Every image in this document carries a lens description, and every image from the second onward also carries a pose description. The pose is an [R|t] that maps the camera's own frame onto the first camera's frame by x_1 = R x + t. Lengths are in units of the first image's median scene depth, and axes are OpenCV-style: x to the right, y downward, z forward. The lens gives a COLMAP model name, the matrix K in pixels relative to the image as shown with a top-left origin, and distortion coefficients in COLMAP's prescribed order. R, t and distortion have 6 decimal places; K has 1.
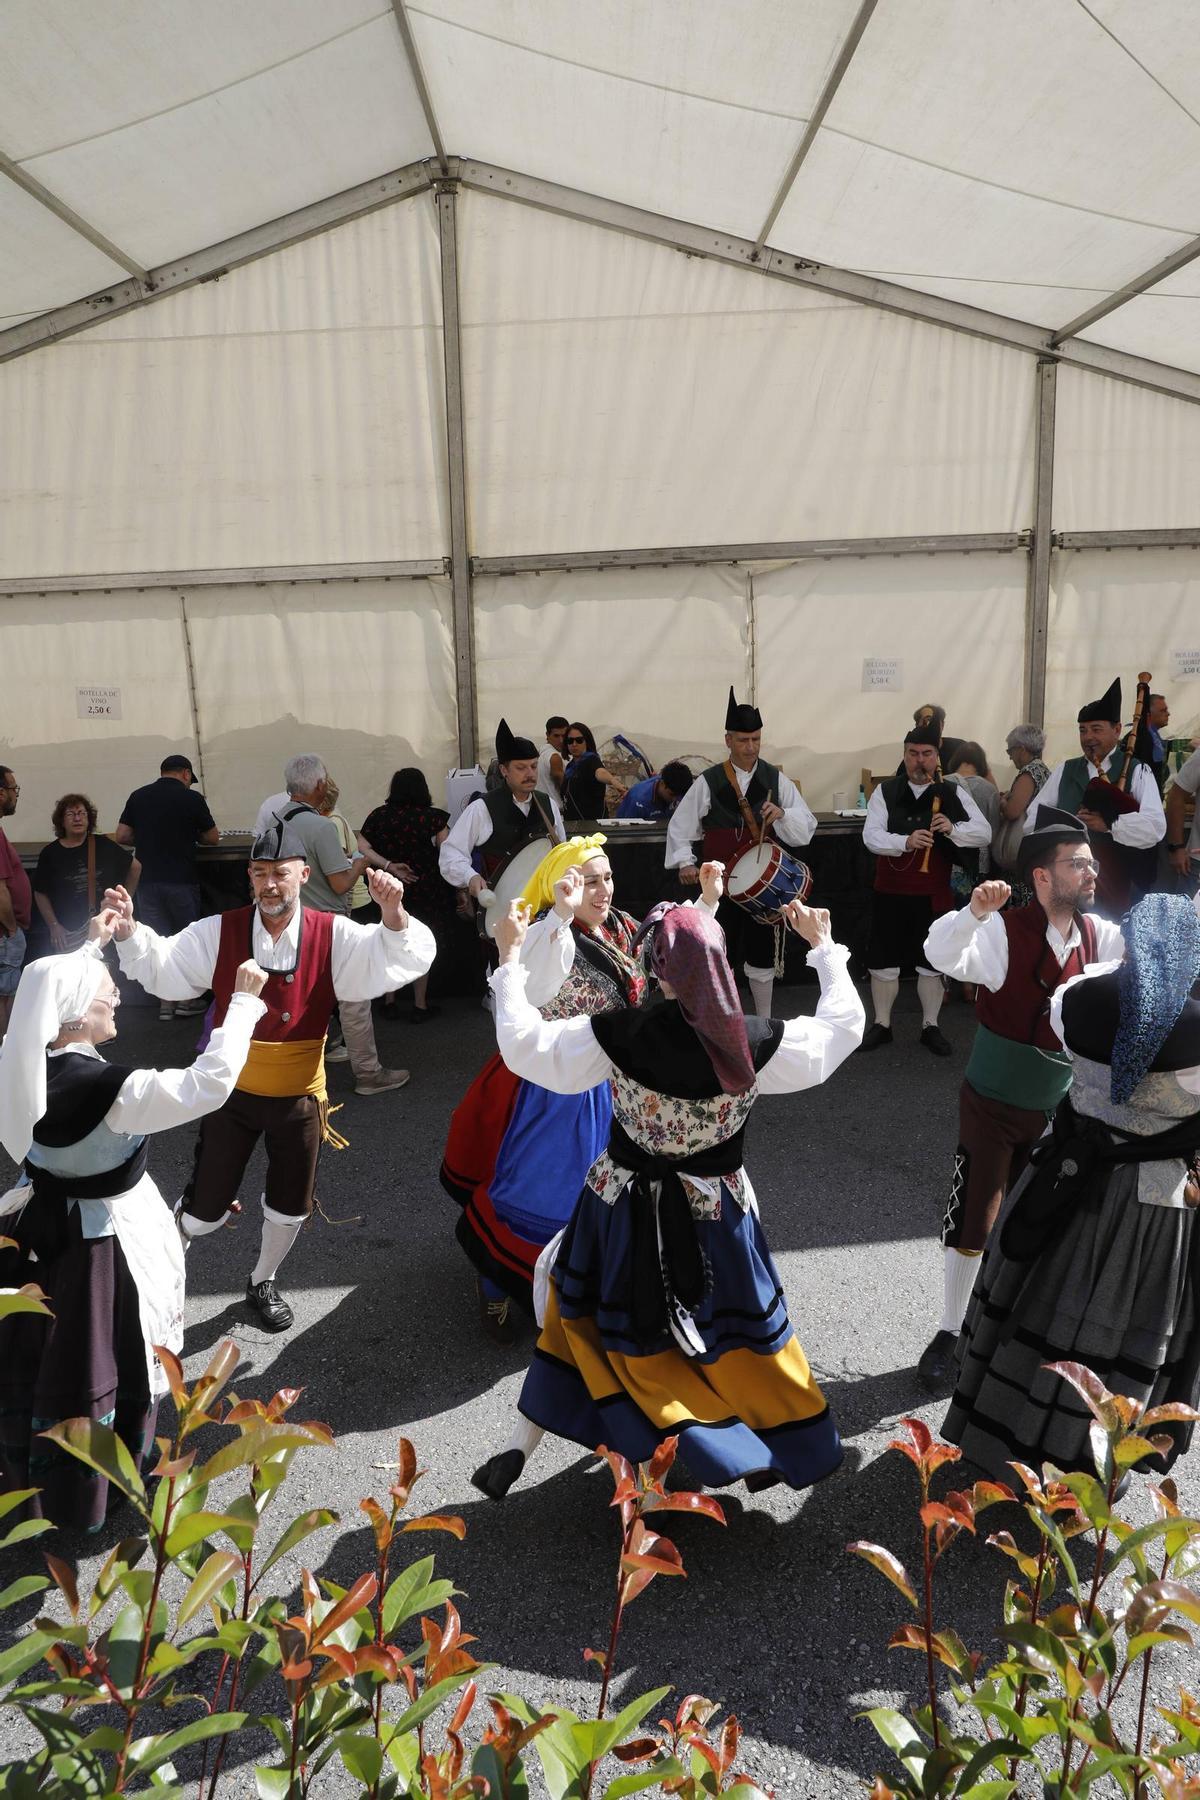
lens RADIAL K [[1256.9, 0, 598.1], [0, 1256.9, 910.0], [0, 0, 1]] dist [-0.014662, -0.003644]
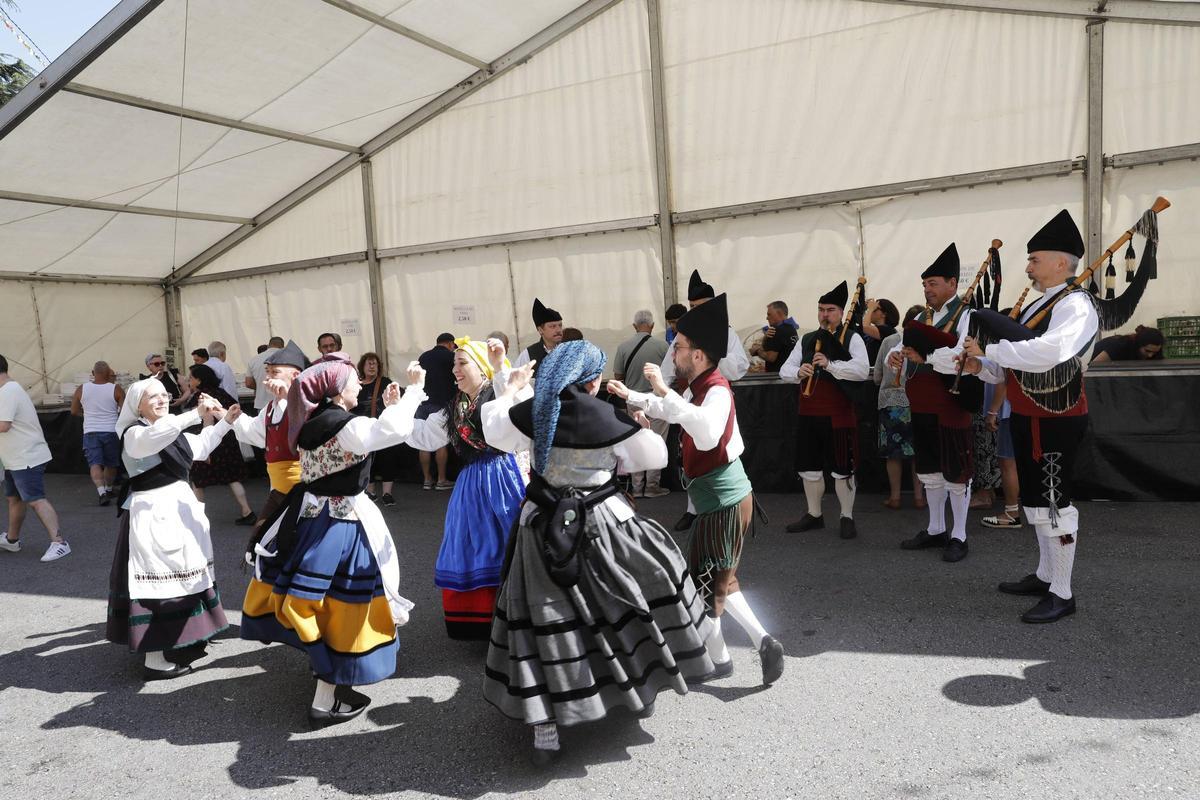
lens RADIAL K [[921.7, 0, 588.8], [0, 921.7, 397.2], [0, 0, 1]] dist [-0.015504, 0.030405]
pose [[0.883774, 0.016730, -0.467615, 0.341573], [-0.070489, 0.992716, -0.097705, 0.057488], [0.462575, 0.119311, 0.878516, 0.000110]]
